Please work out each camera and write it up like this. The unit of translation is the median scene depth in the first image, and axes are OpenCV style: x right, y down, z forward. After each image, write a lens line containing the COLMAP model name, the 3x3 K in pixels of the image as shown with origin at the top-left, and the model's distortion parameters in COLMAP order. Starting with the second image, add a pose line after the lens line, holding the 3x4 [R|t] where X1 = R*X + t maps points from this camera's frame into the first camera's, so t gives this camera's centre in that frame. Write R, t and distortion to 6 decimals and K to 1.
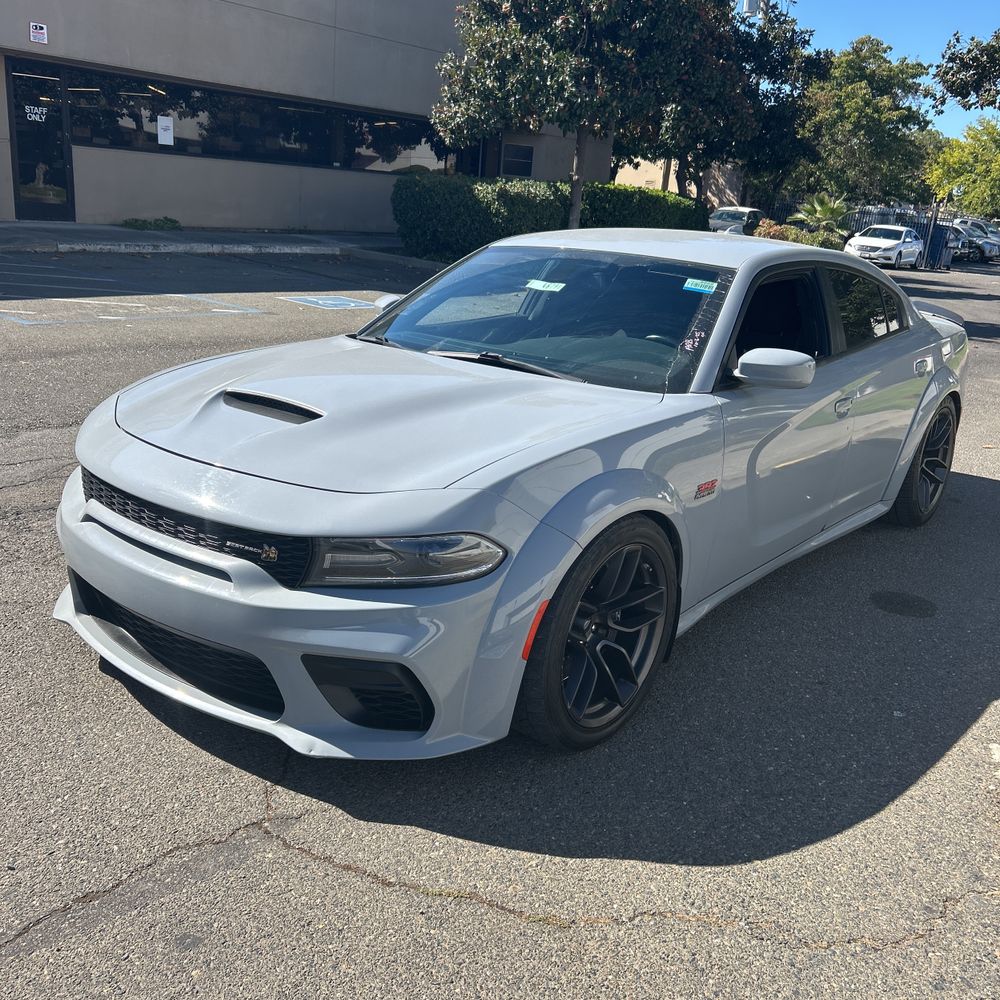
lens RADIAL K [[1007.9, 0, 497.0], [0, 1007.9, 496.2], [0, 0, 1]] dist [0.019784, -0.021368]
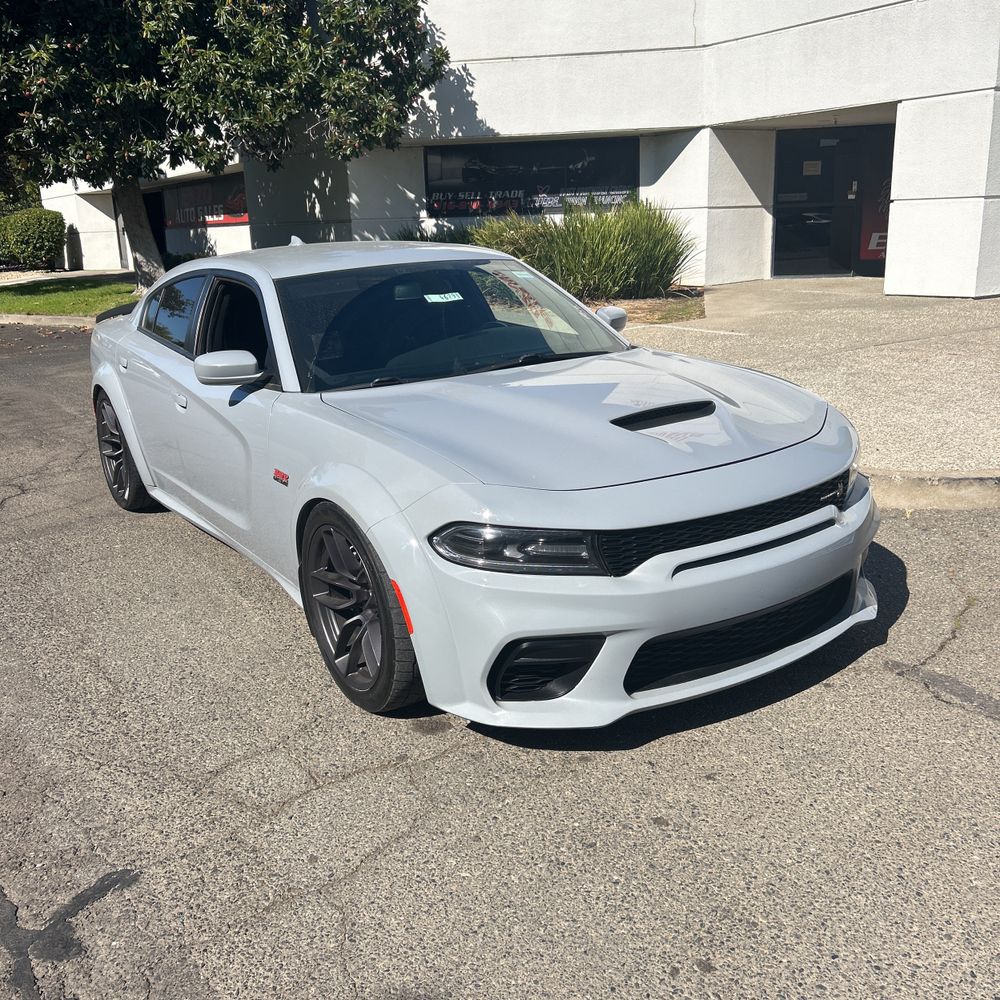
lens RADIAL K [[1021.0, 0, 504.1], [0, 1021.0, 483.8], [0, 0, 1]] dist [0.001169, 0.032544]
pose [[0.287533, -0.319559, 0.902888, -0.225967], [0.331020, 0.917761, 0.219407, -0.055934], [-0.898749, 0.235788, 0.369667, 0.133956]]
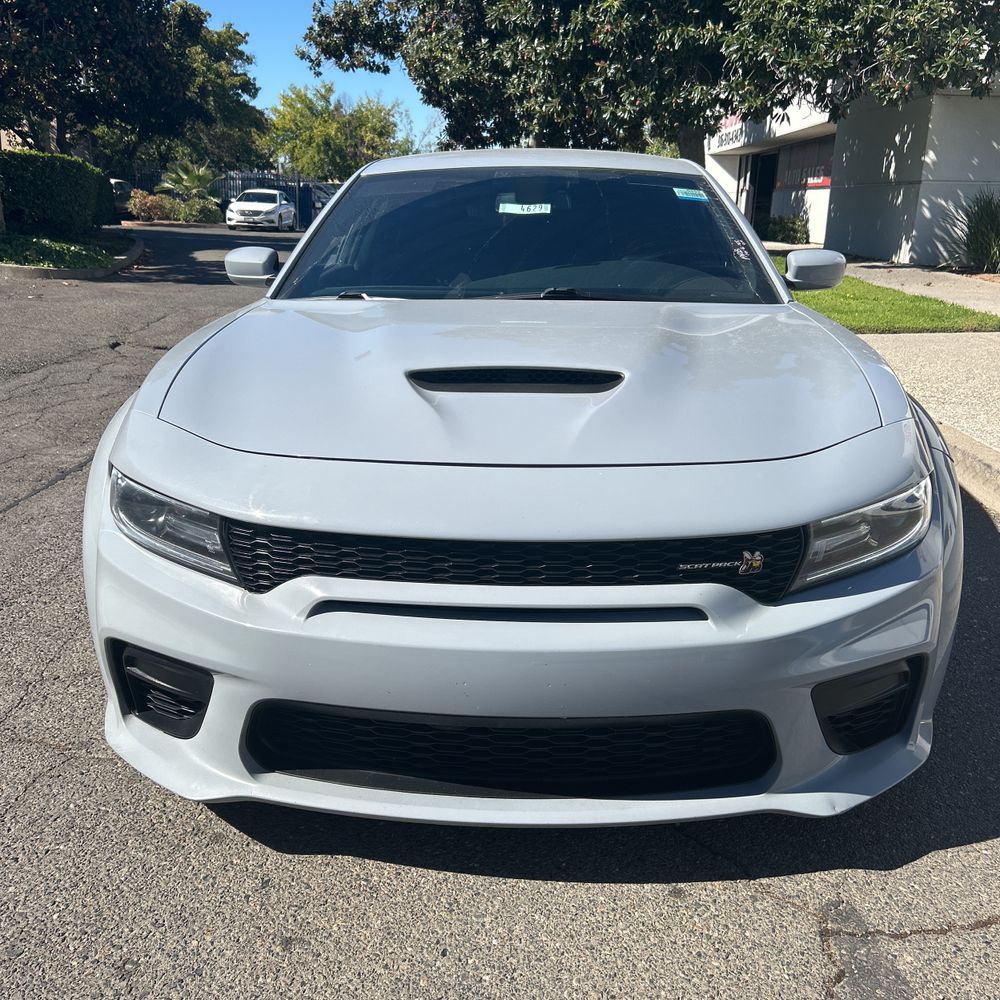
lens RADIAL K [[1013.2, 0, 500.8], [0, 1013.2, 484.2], [0, 0, 1]] dist [0.027978, -0.030598]
pose [[0.800715, -0.215633, 0.558889, -0.111039], [0.209491, 0.974854, 0.075986, -0.012708], [-0.561221, 0.056239, 0.825753, 0.076484]]
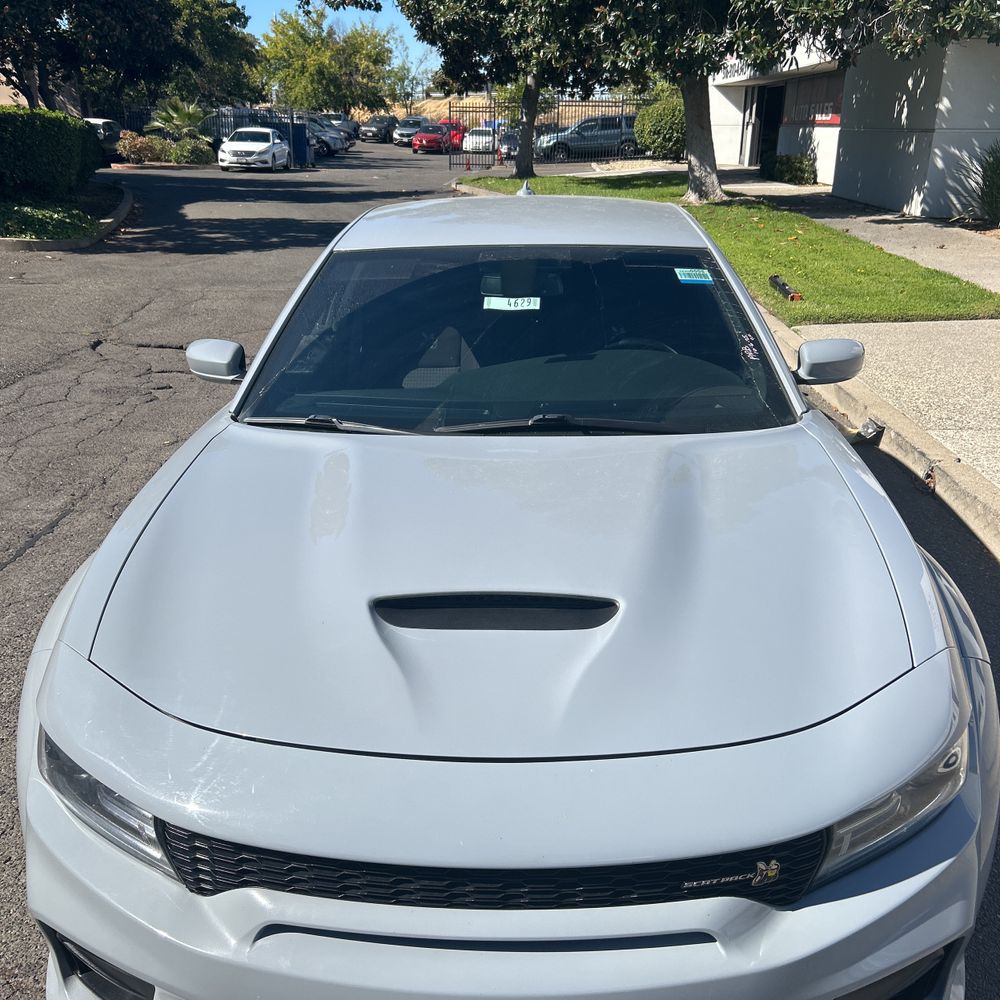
lens RADIAL K [[1012.1, 0, 503.8], [0, 1012.1, 473.4], [0, 0, 1]] dist [0.034688, -0.036456]
pose [[0.798283, -0.261252, 0.542670, -0.092334], [0.223866, 0.965177, 0.135342, -0.043509], [-0.559131, 0.013444, 0.828970, 0.086045]]
